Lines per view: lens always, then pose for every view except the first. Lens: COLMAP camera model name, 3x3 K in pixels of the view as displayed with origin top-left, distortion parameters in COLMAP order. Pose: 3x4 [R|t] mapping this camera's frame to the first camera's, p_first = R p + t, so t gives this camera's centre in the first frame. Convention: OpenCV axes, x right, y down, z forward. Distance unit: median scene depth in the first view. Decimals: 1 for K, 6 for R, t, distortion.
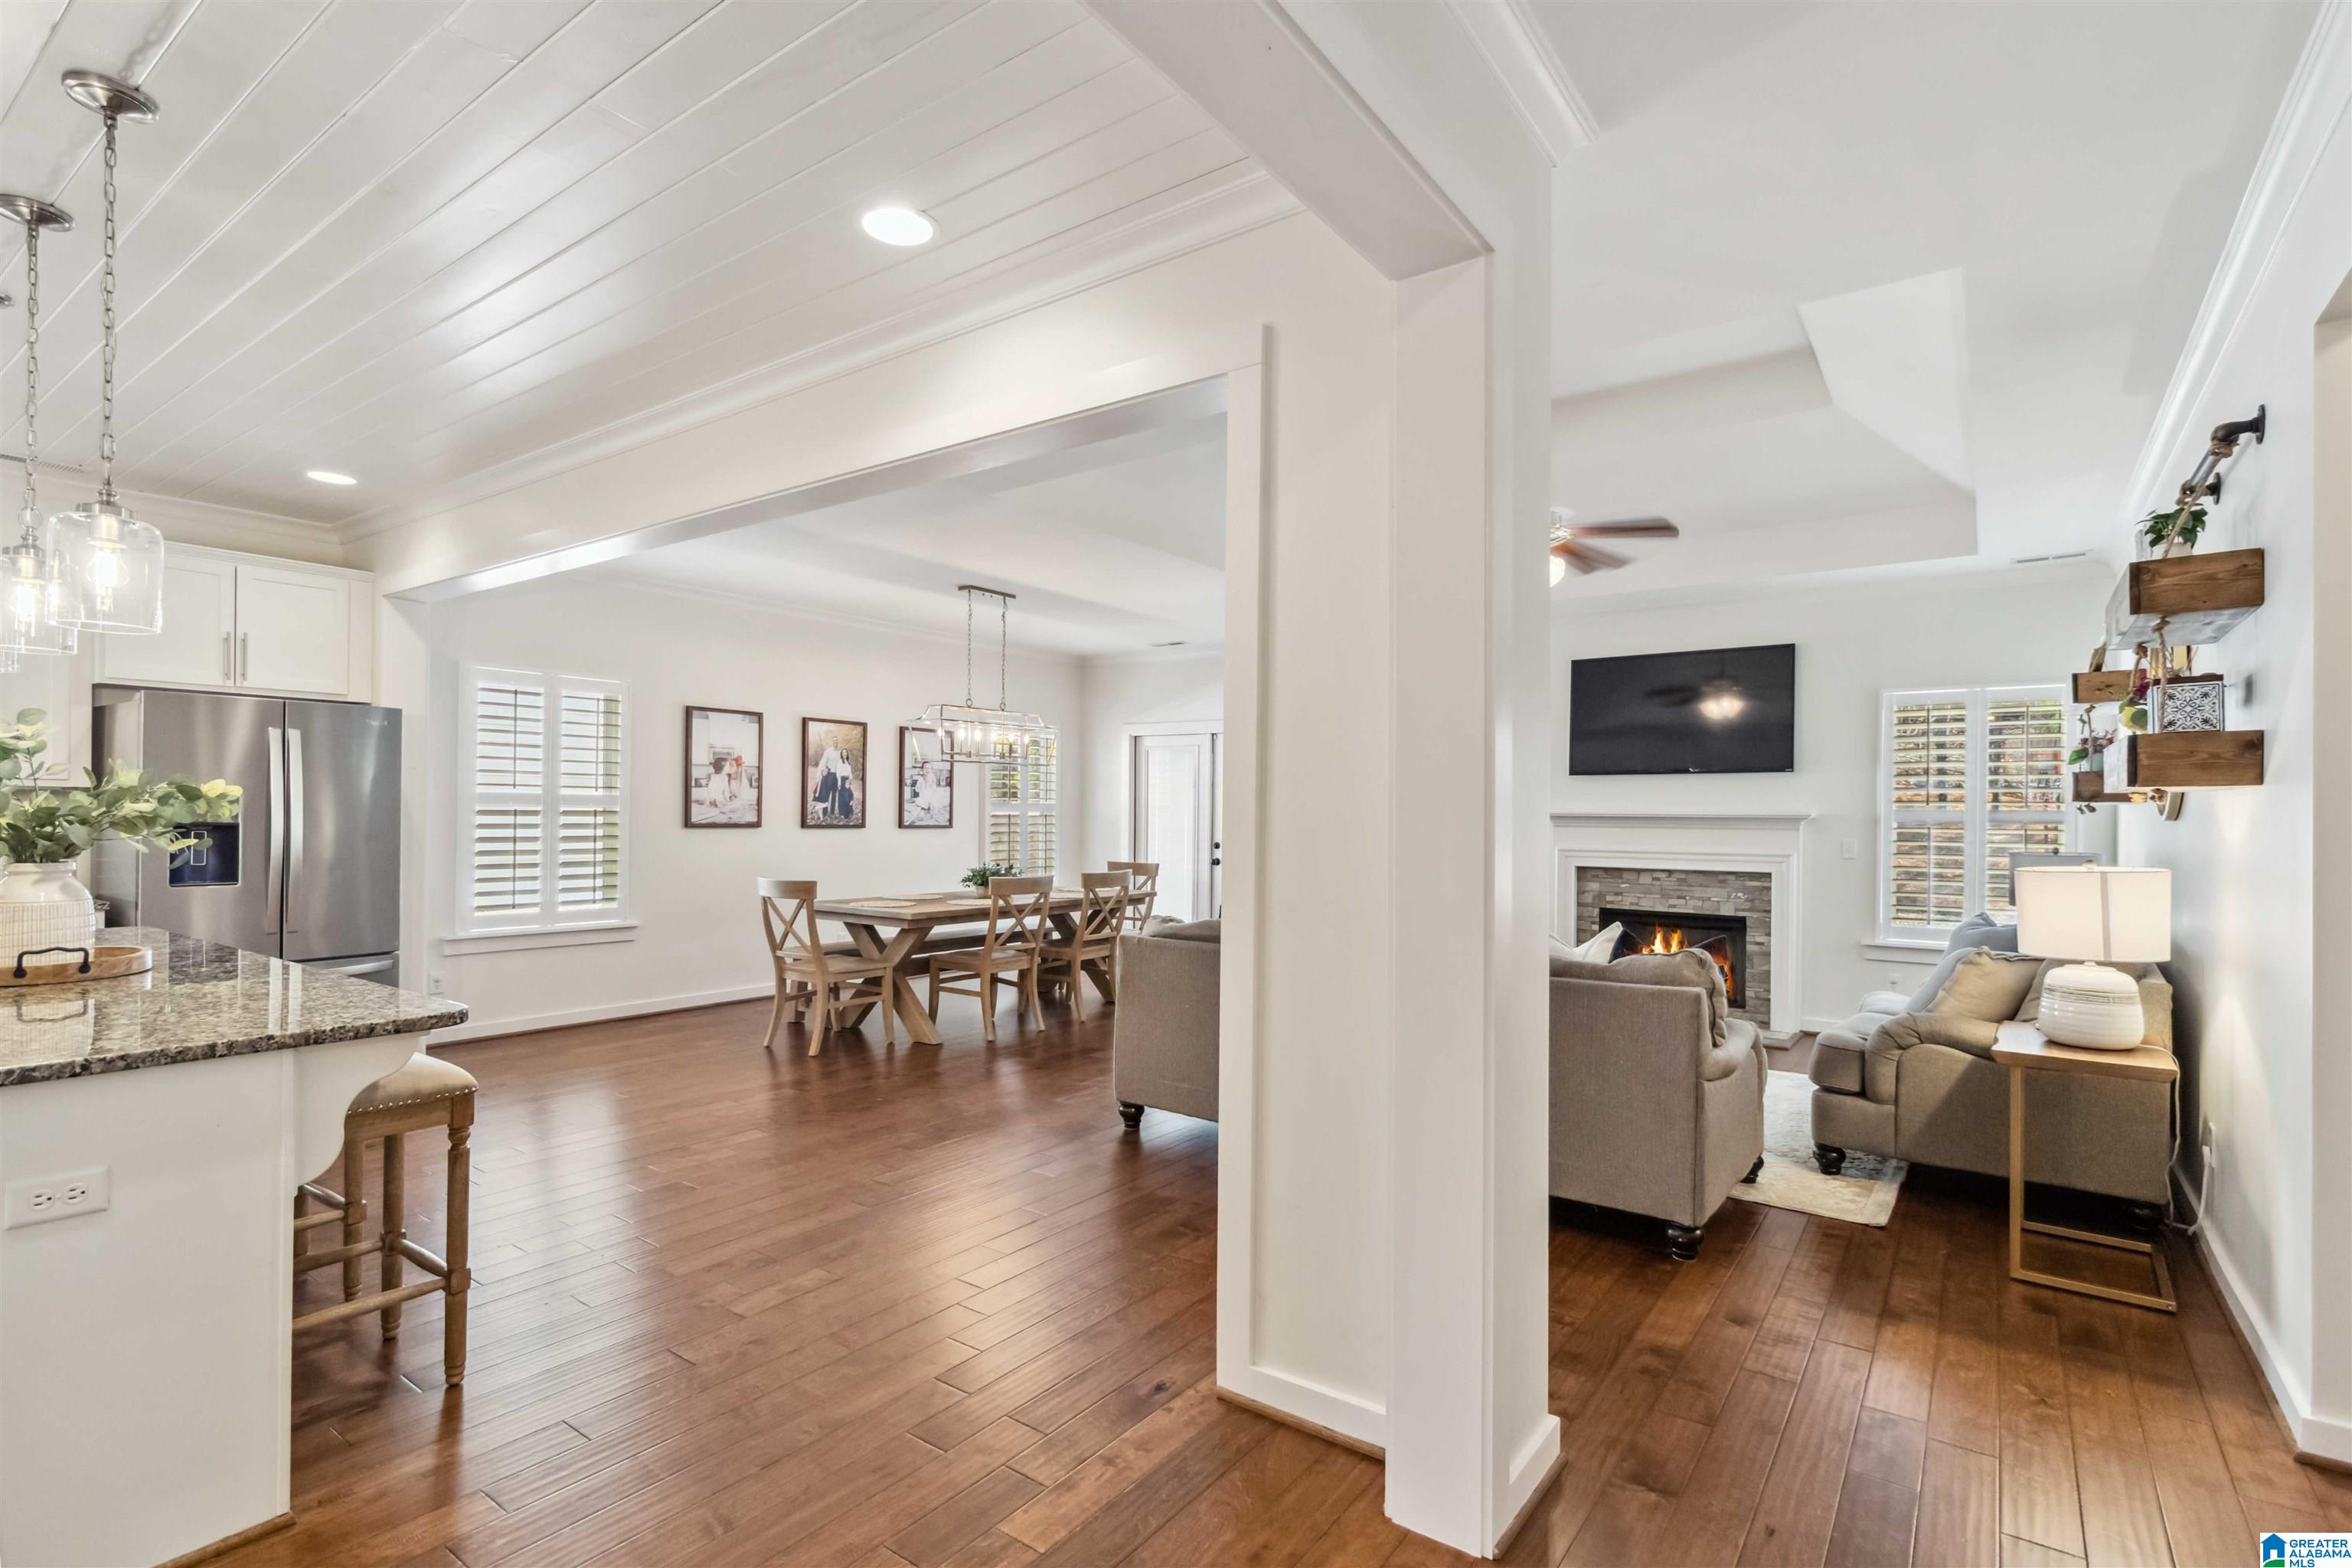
lens RADIAL K [[1109.7, 0, 1179.7], [0, 1109.7, 801.2], [0, 0, 1]] dist [-0.006080, 0.000614]
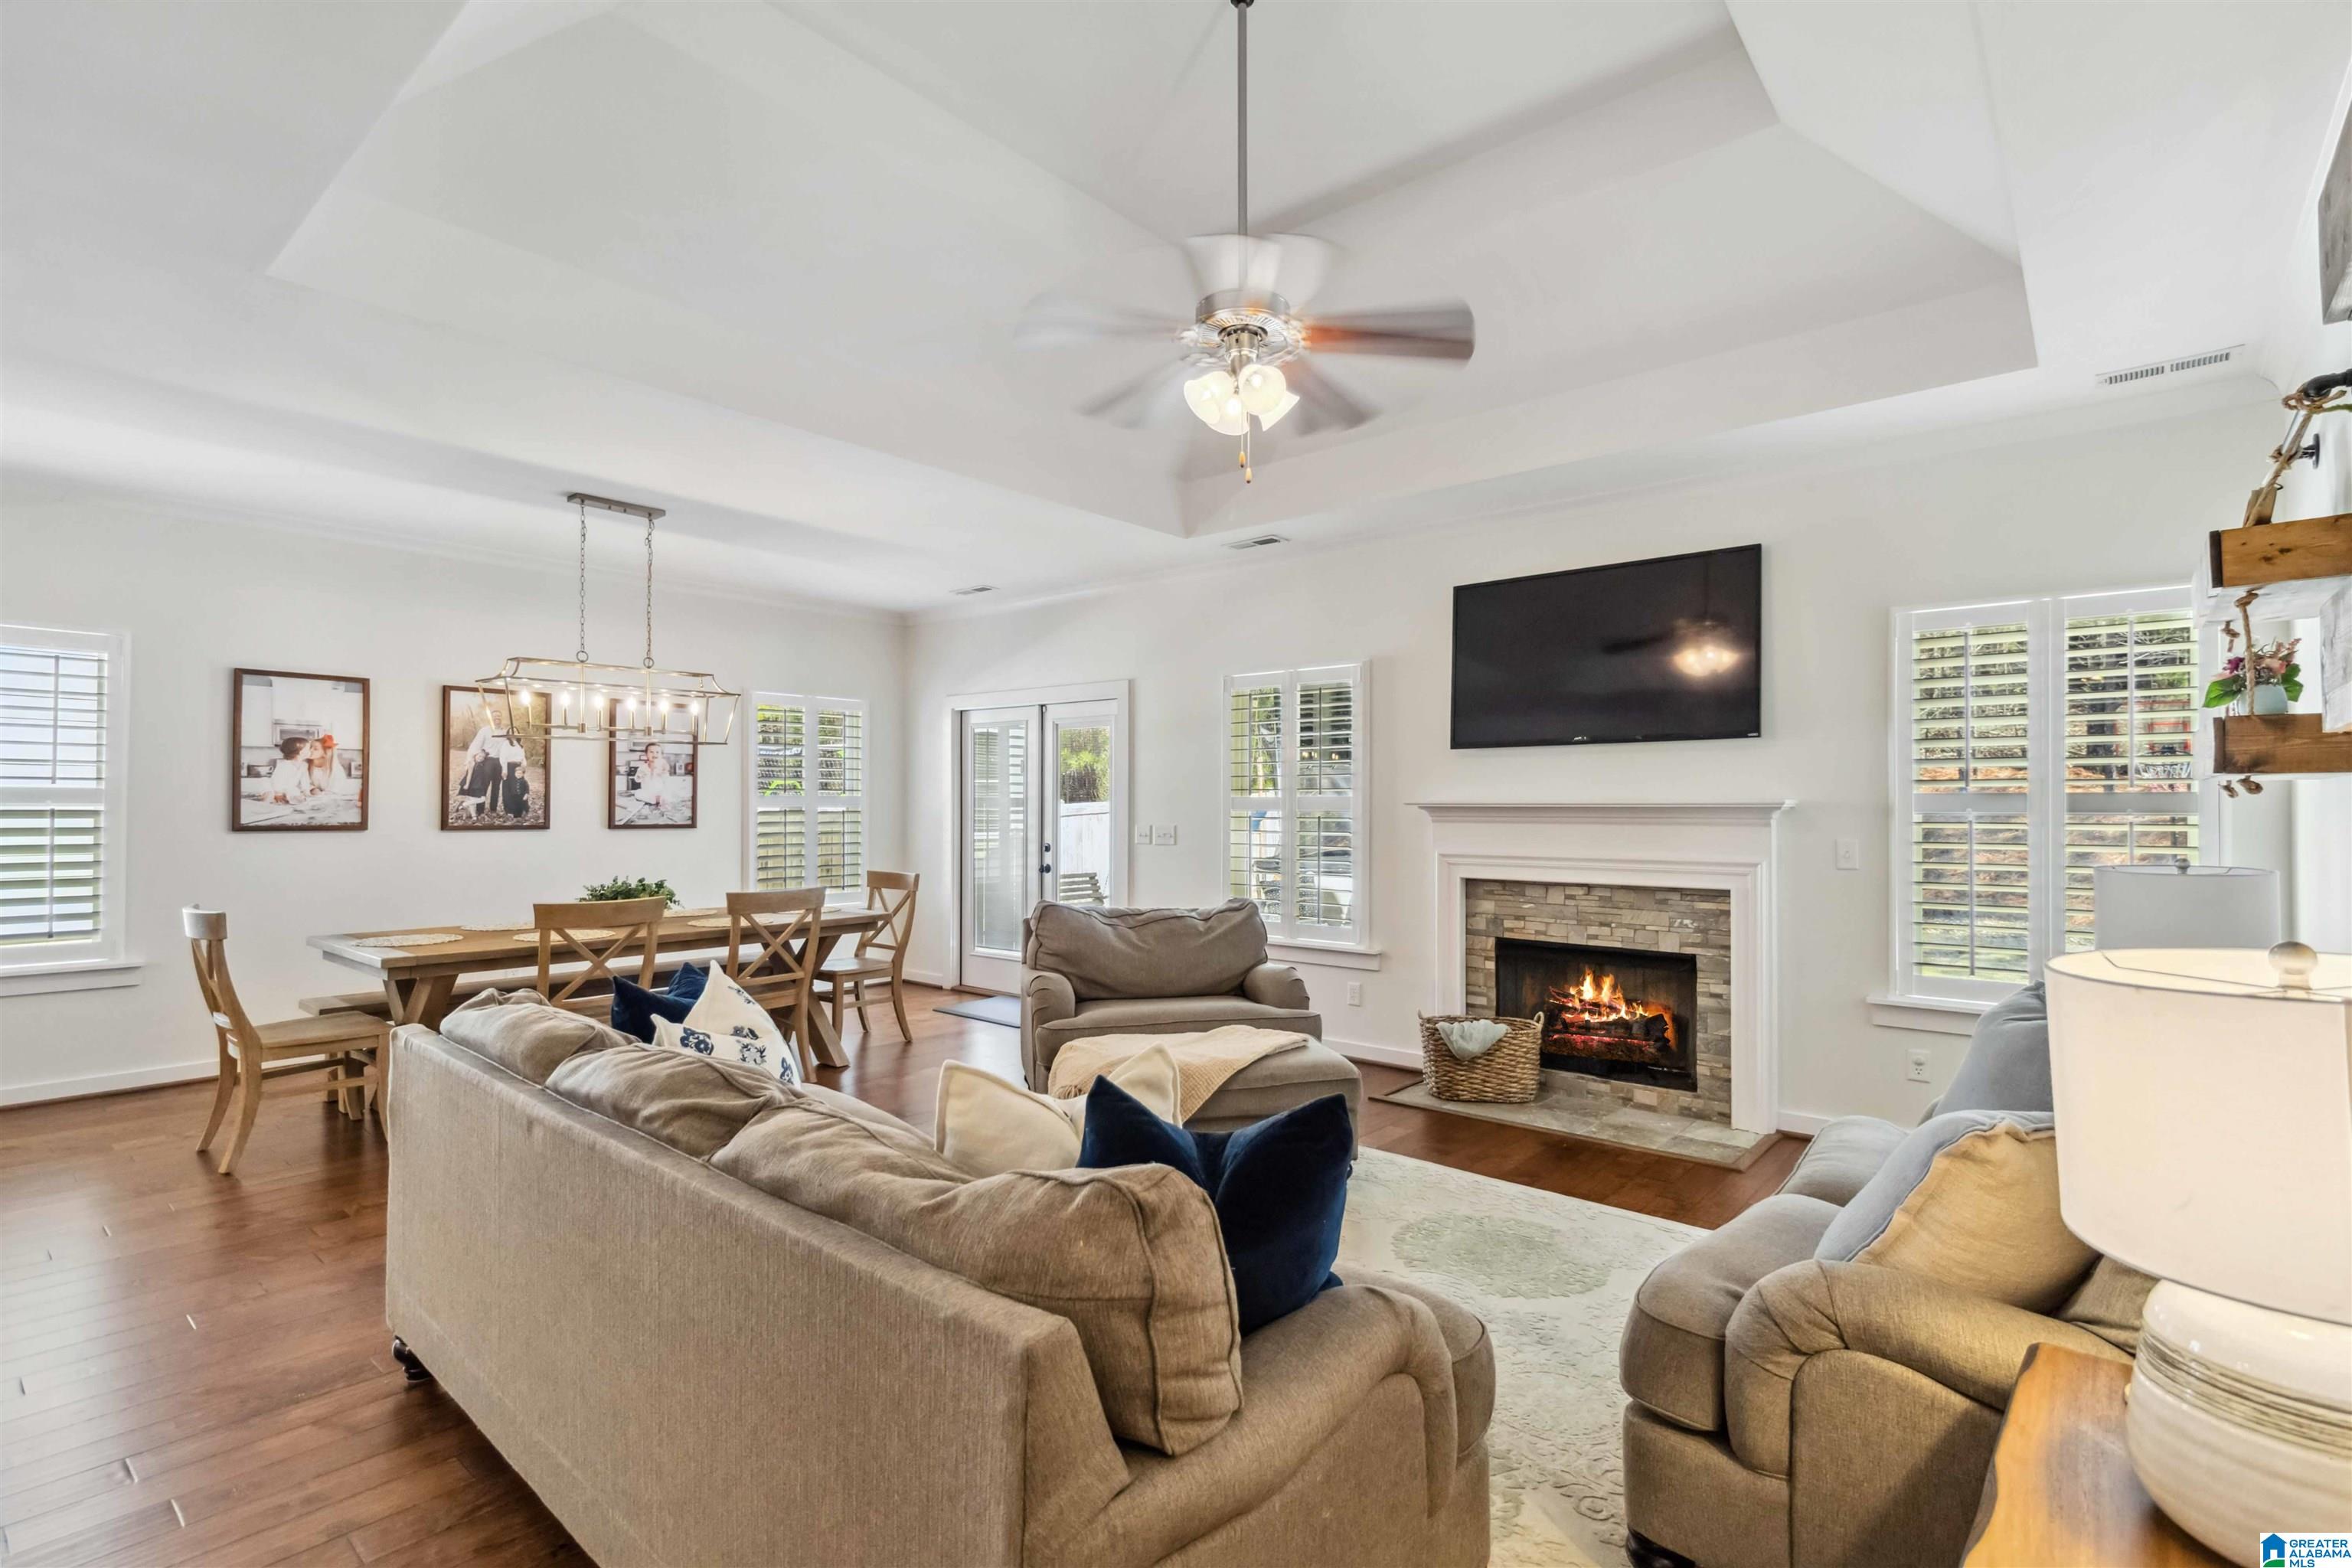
lens RADIAL K [[1109.7, 0, 1170.9], [0, 1109.7, 785.7], [0, 0, 1]] dist [-0.006080, 0.000614]
pose [[0.997347, -0.008902, -0.072248, 0.233439], [0.008337, 0.999932, -0.008118, 0.004296], [0.072316, 0.007494, 0.997354, 0.293501]]
